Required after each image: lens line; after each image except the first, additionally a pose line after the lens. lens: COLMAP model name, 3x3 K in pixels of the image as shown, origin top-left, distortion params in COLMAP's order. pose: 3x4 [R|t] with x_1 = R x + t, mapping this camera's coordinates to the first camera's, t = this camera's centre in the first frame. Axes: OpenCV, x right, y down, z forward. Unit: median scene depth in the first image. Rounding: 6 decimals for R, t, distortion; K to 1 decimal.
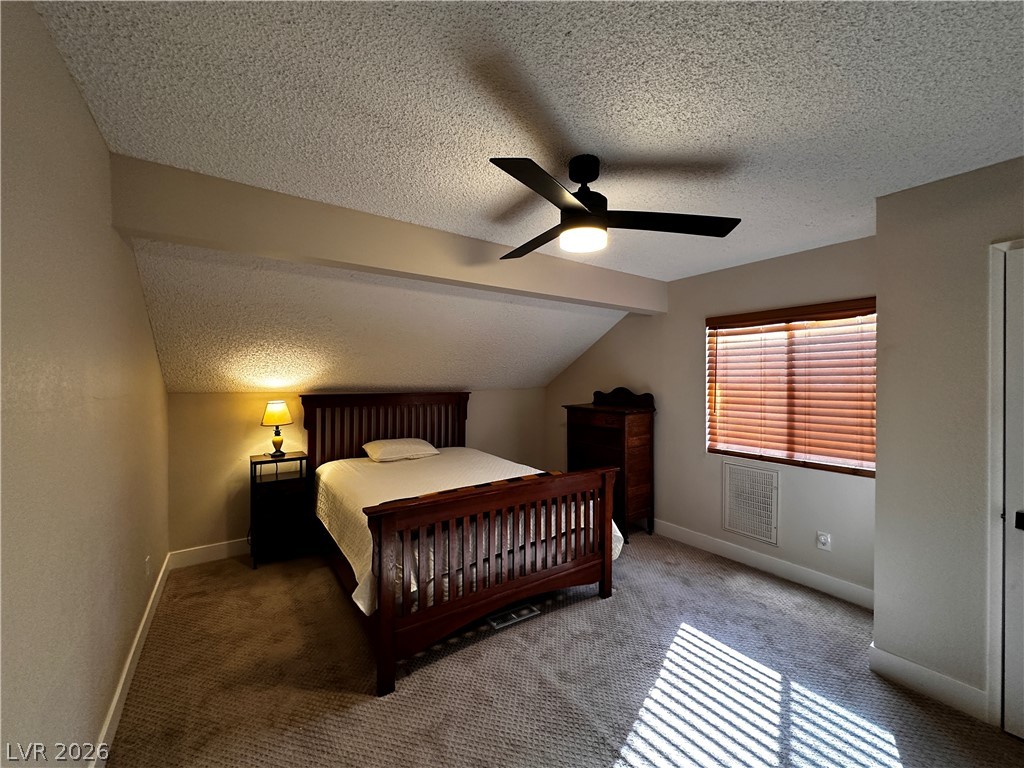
lens RADIAL K [[407.0, 0, 512.6], [0, 407.0, 380.6], [0, 0, 1]] dist [-0.001224, 0.000256]
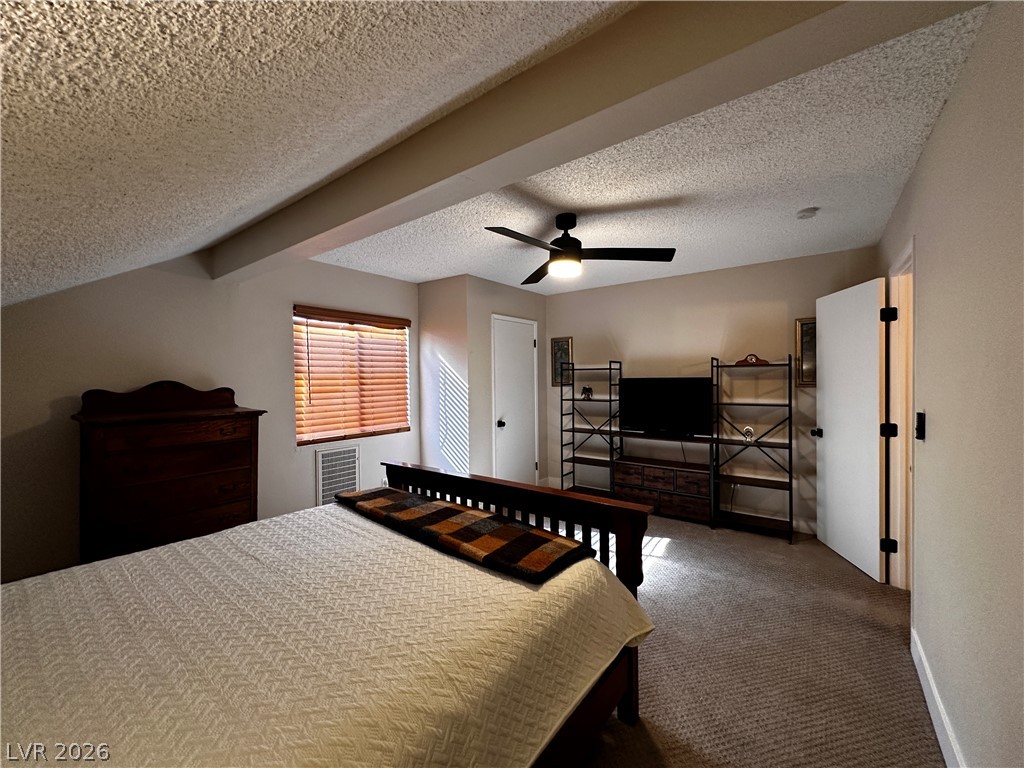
lens RADIAL K [[407.0, 0, 512.6], [0, 407.0, 380.6], [0, 0, 1]] dist [-0.001224, 0.000256]
pose [[-0.310864, -0.008553, 0.950416, -1.039223], [0.010160, 0.999872, 0.012322, 0.029913], [-0.950400, 0.013487, -0.310737, 1.471816]]
